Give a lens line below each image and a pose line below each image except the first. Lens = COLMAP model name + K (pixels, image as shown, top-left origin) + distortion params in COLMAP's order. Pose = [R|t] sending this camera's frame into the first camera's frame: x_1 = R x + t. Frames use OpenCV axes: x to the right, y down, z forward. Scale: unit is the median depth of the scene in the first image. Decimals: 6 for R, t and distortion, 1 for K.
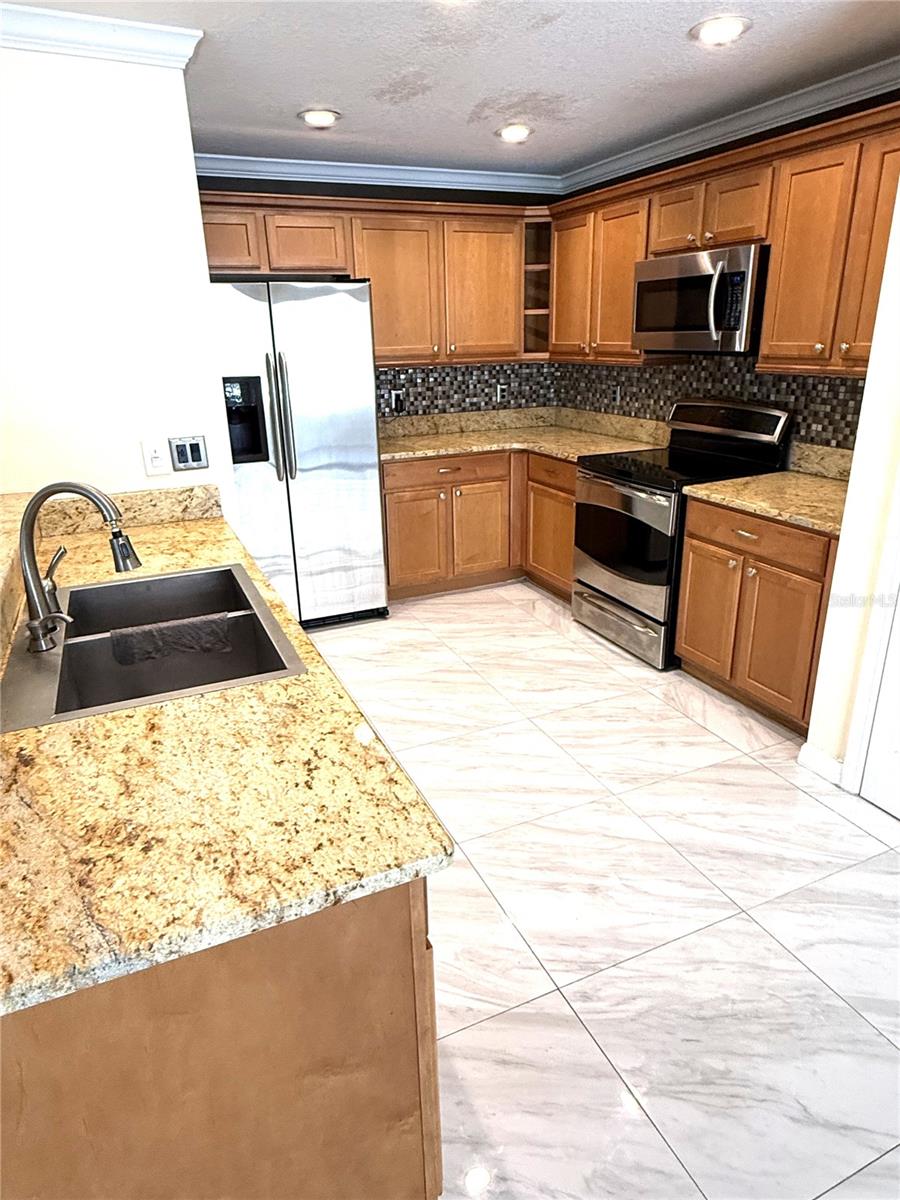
lens RADIAL K [[732.7, 0, 444.9], [0, 732.7, 593.6], [0, 0, 1]] dist [0.007147, -0.000305]
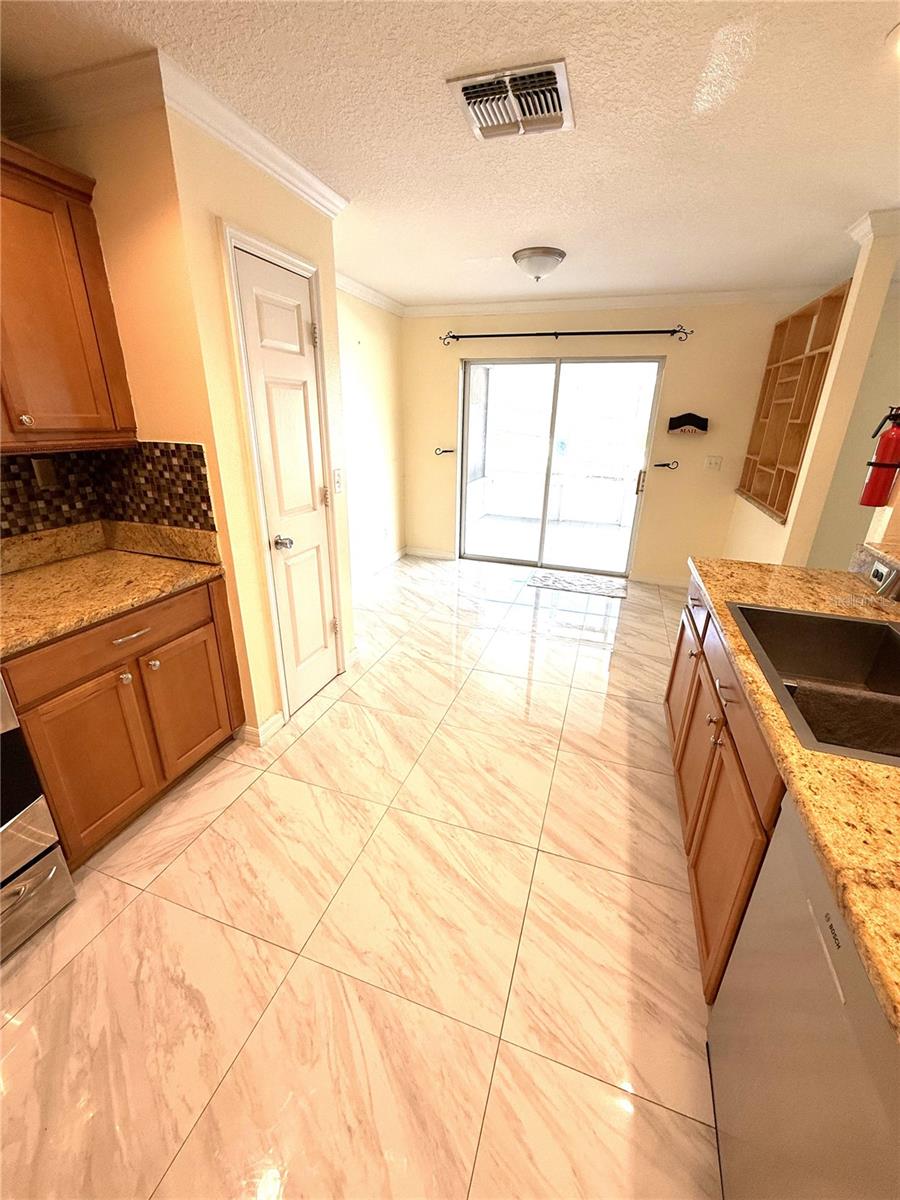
lens RADIAL K [[476.9, 0, 454.4], [0, 476.9, 594.6], [0, 0, 1]] dist [-0.002238, 0.000550]
pose [[-0.737651, -0.229226, 0.635080, -0.424683], [0.223779, 0.804437, 0.550276, -0.663725], [-0.637020, 0.548029, -0.542098, 1.993397]]
